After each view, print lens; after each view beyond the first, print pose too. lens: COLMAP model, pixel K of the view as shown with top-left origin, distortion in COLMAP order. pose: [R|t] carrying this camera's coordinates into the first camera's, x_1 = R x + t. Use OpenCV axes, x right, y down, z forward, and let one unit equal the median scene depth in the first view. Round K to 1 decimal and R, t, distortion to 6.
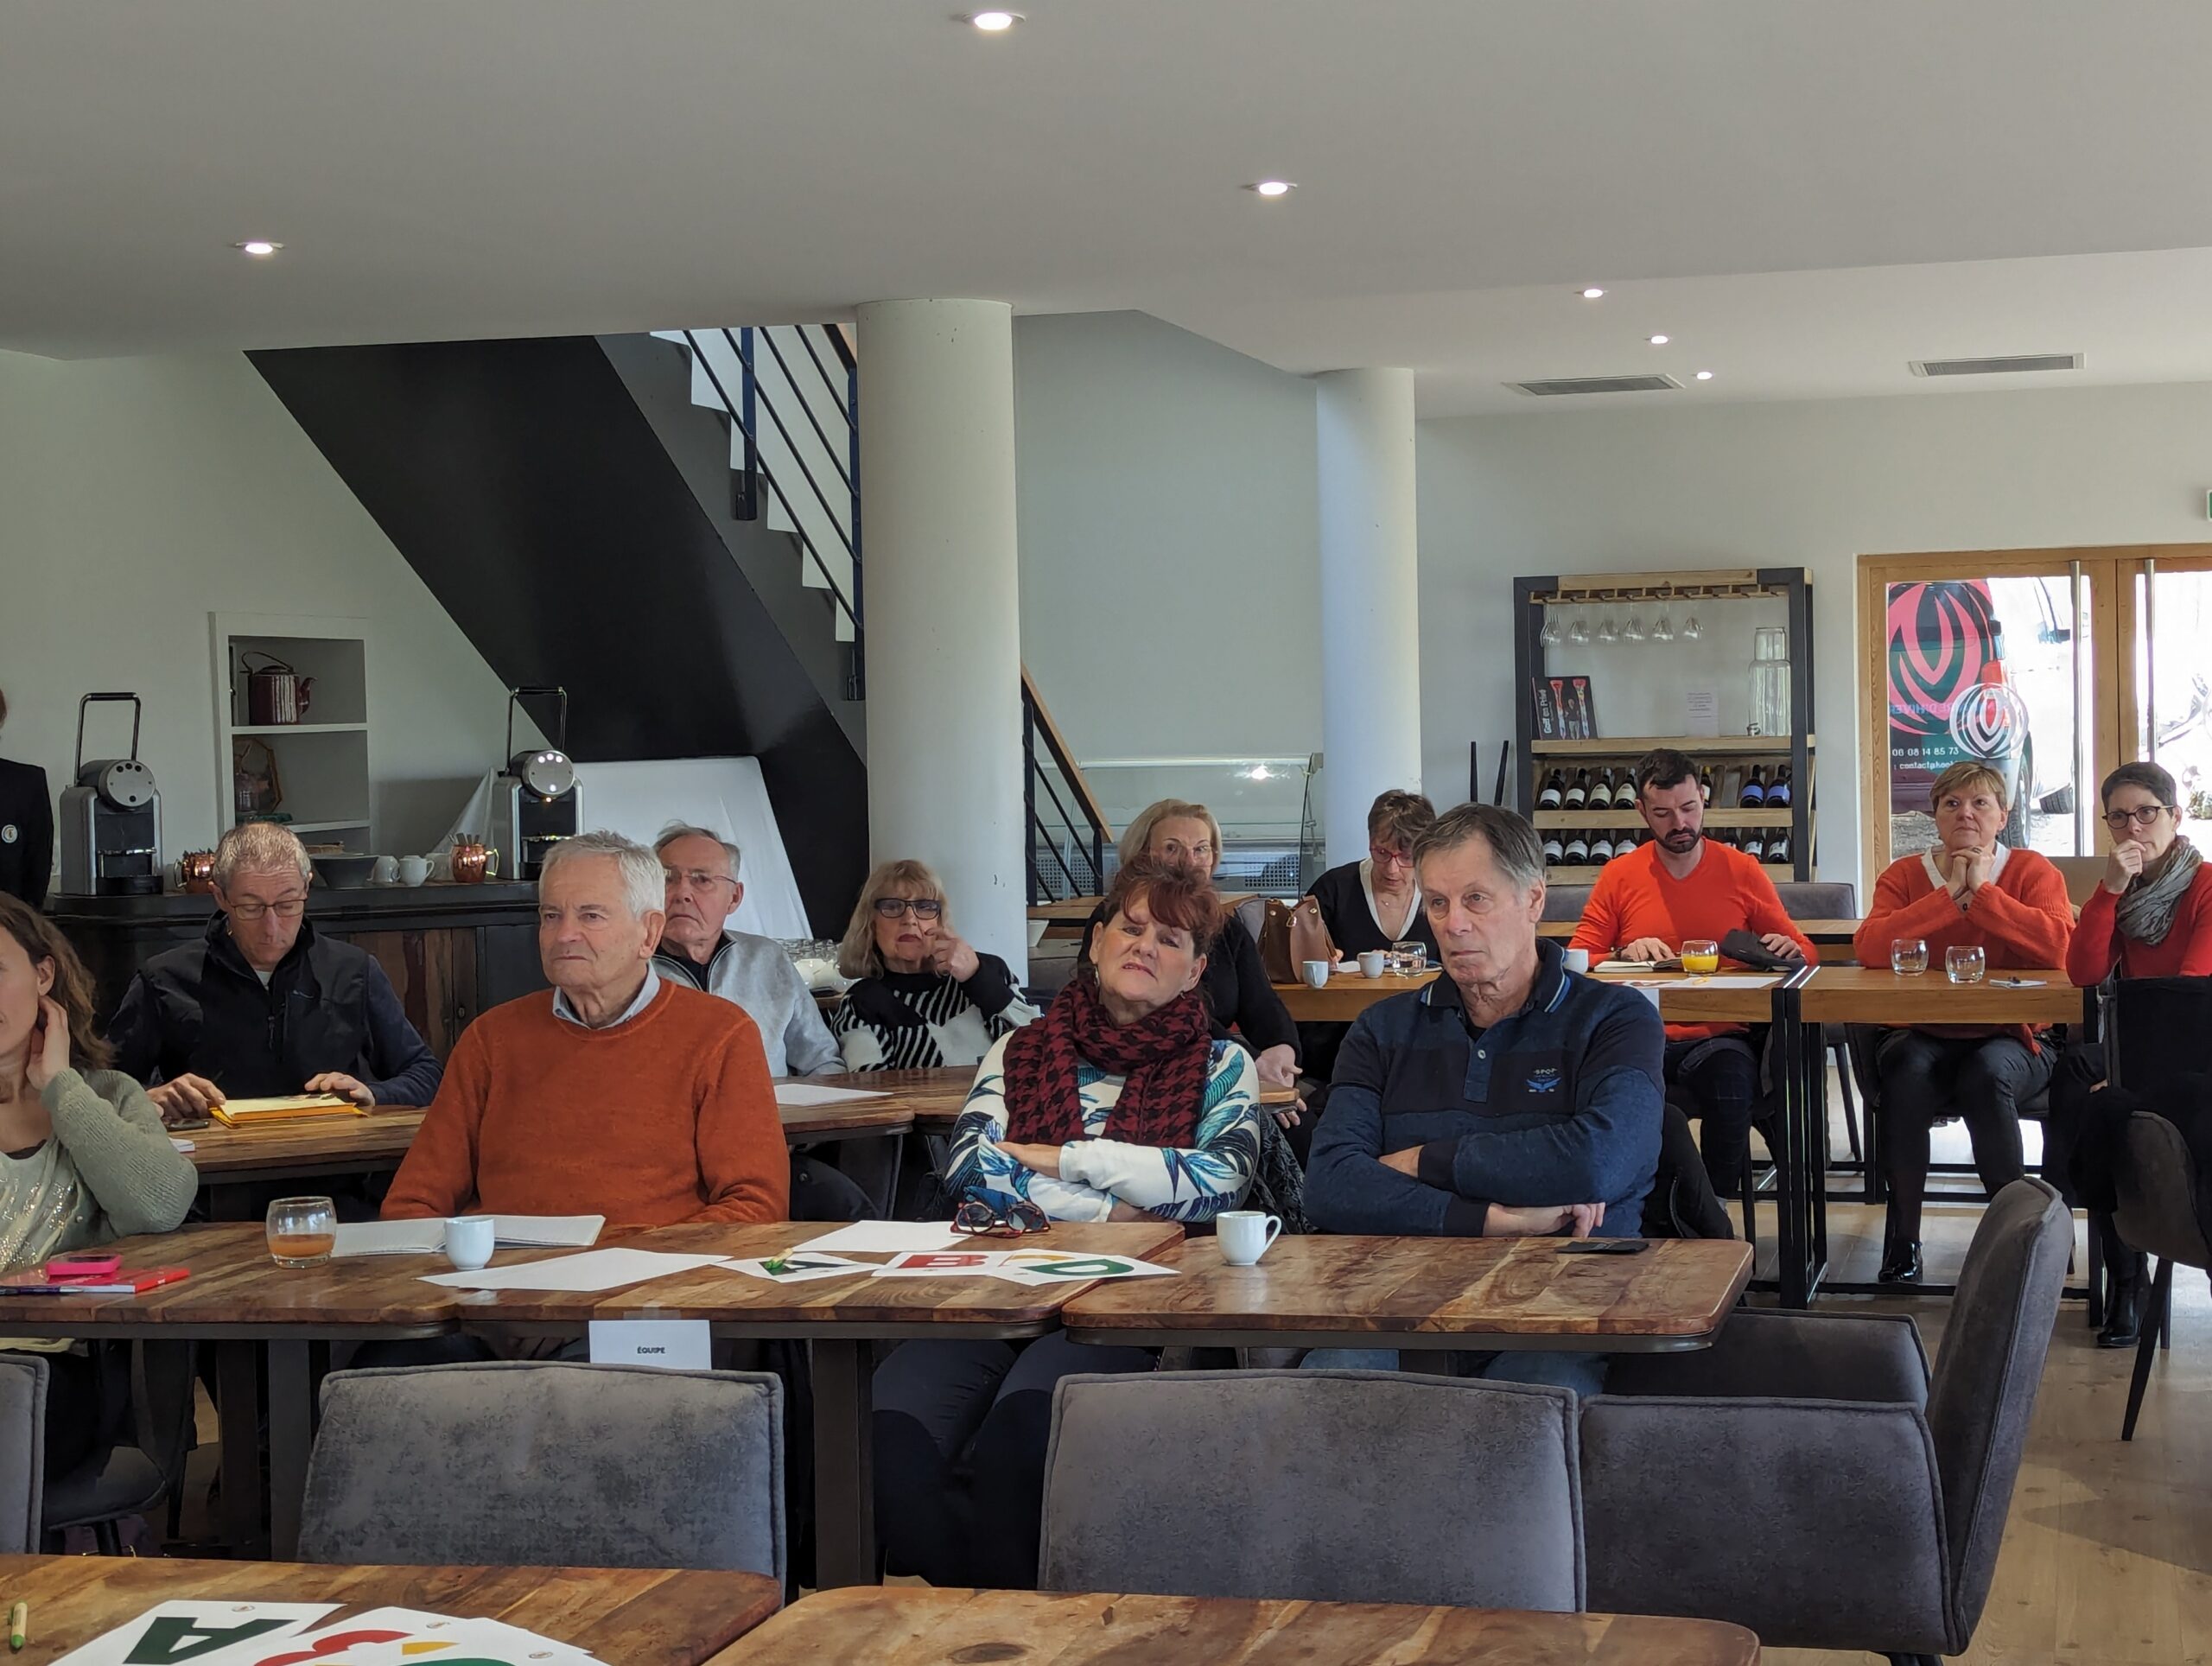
lens RADIAL K [[2539.6, 0, 1106.0], [0, 2539.6, 833.0], [0, 0, 1]] dist [0.142923, -0.309973]
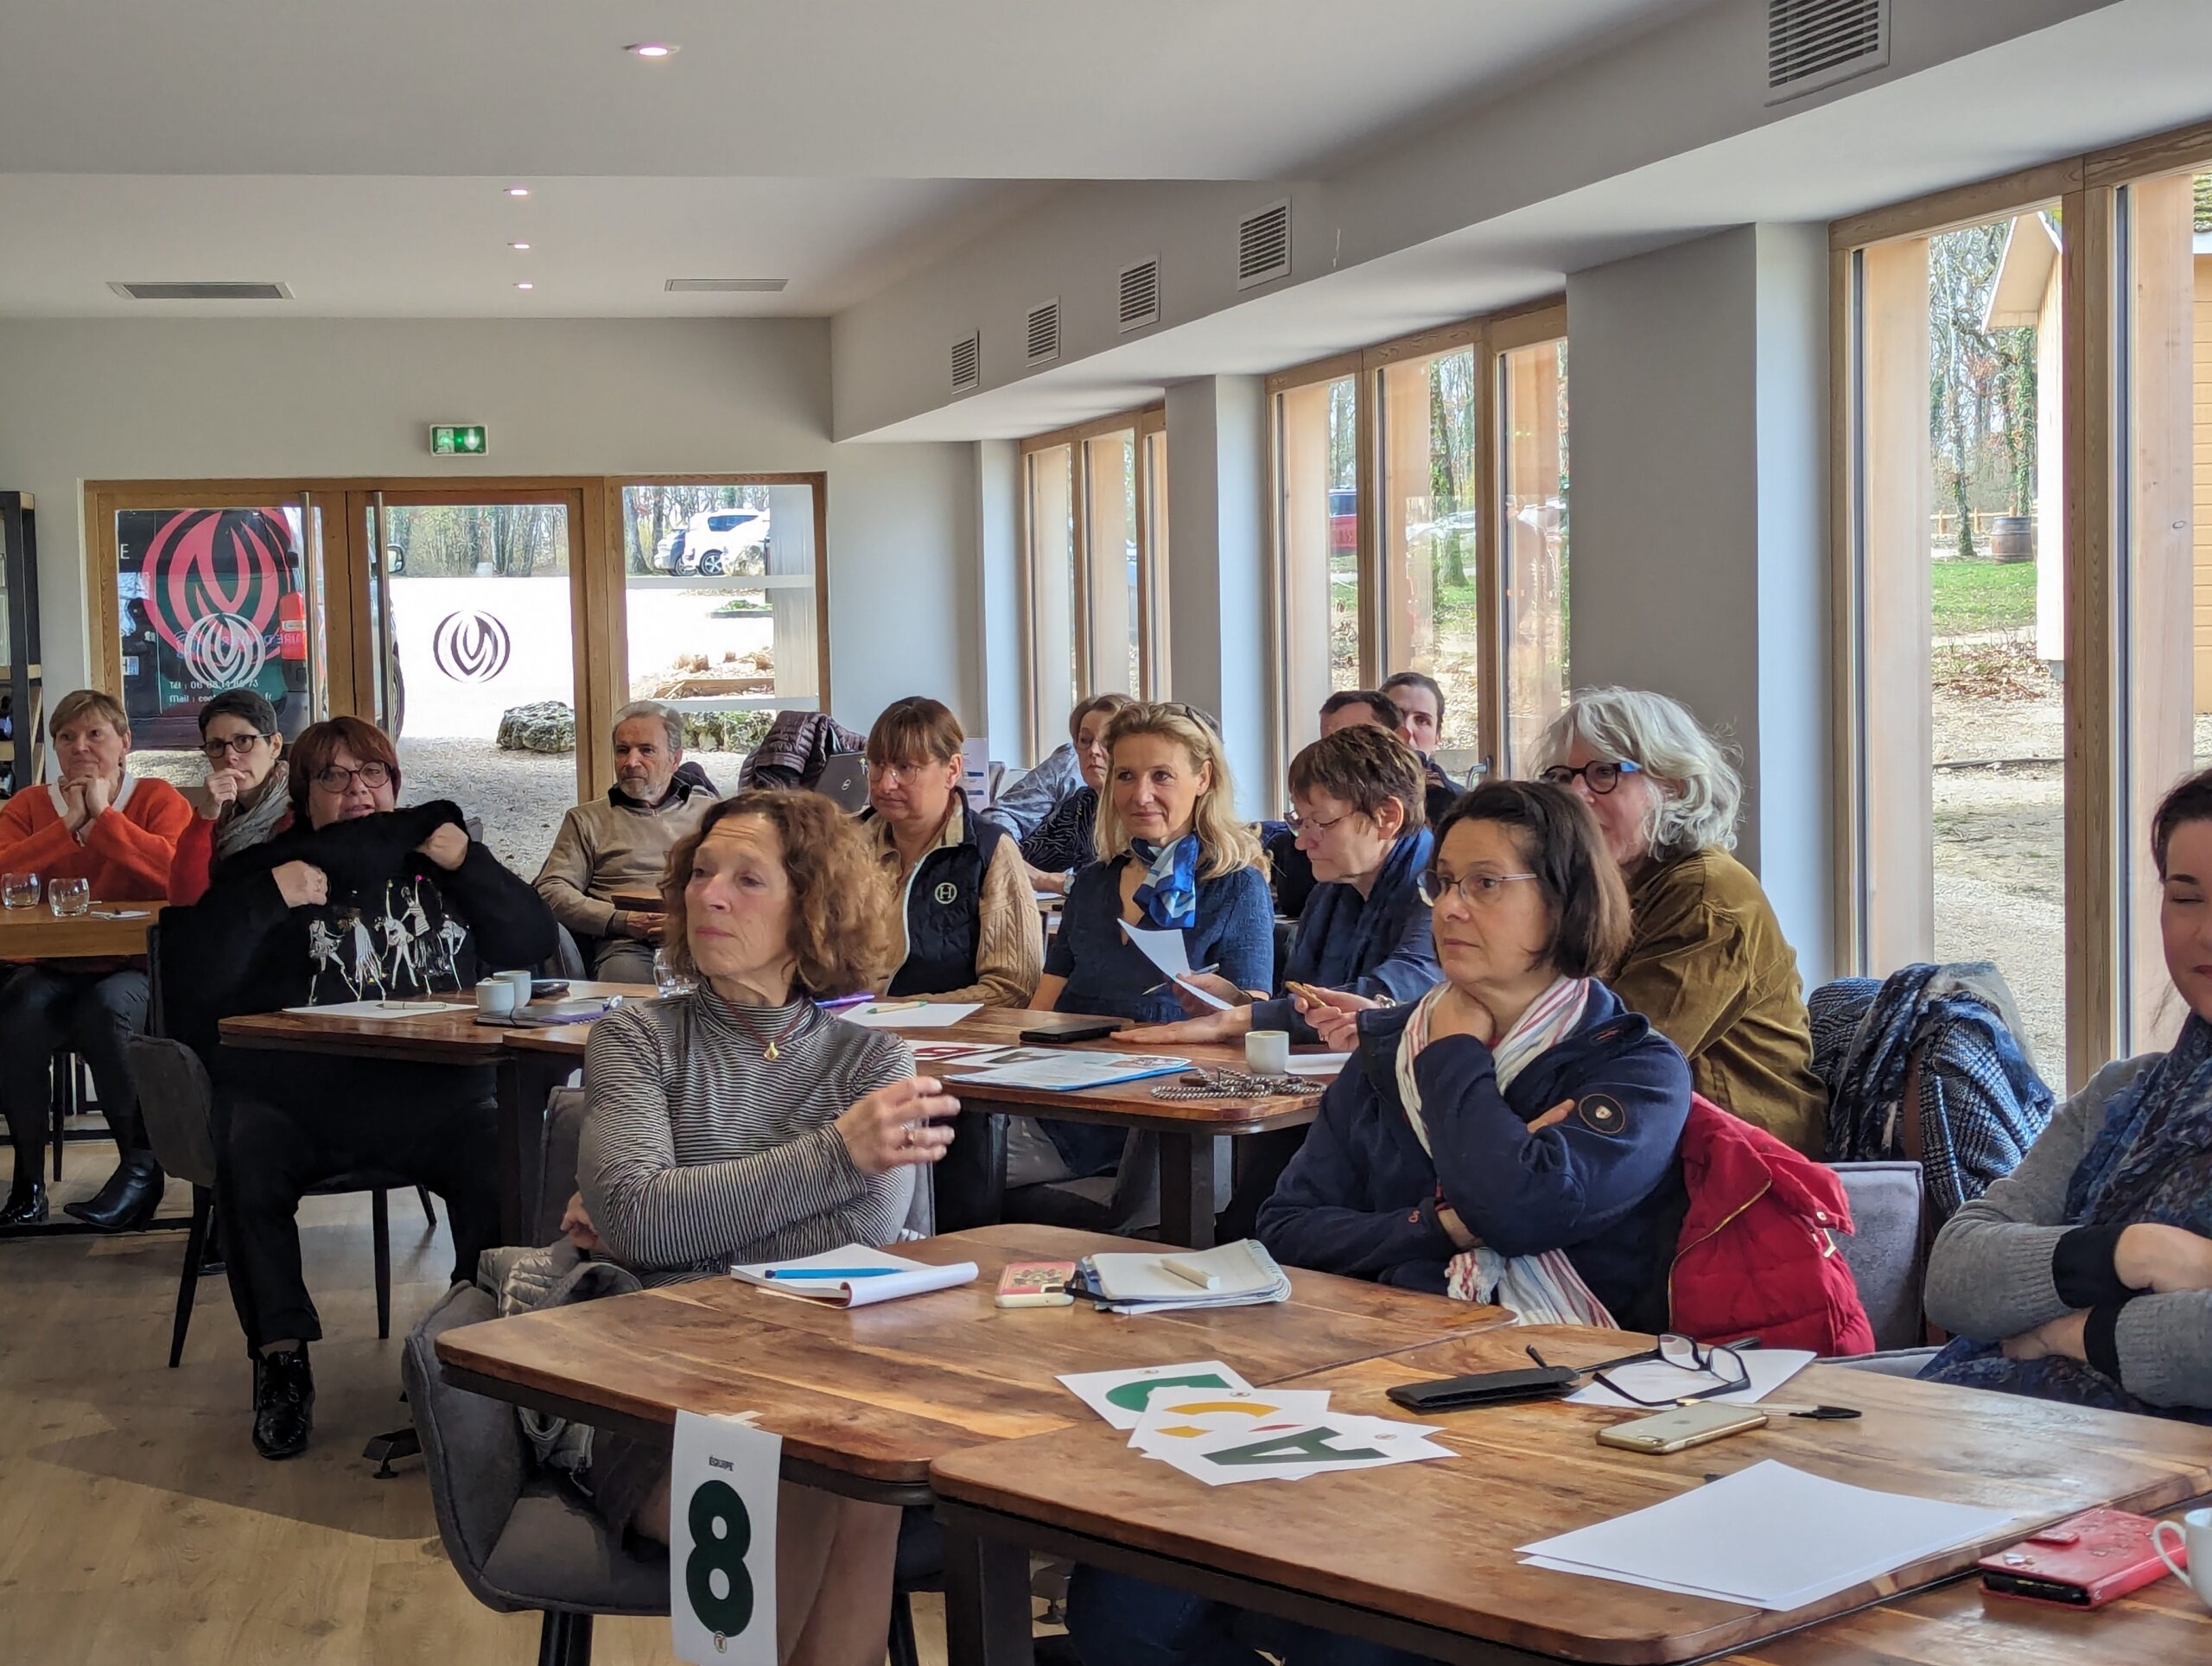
lens RADIAL K [[2539.6, 0, 1106.0], [0, 2539.6, 833.0], [0, 0, 1]] dist [0.142923, -0.309973]
pose [[0.958703, -0.018611, 0.283800, 0.385208], [0.012835, 0.999671, 0.022198, 0.008604], [-0.284120, -0.017639, 0.958627, -0.049694]]
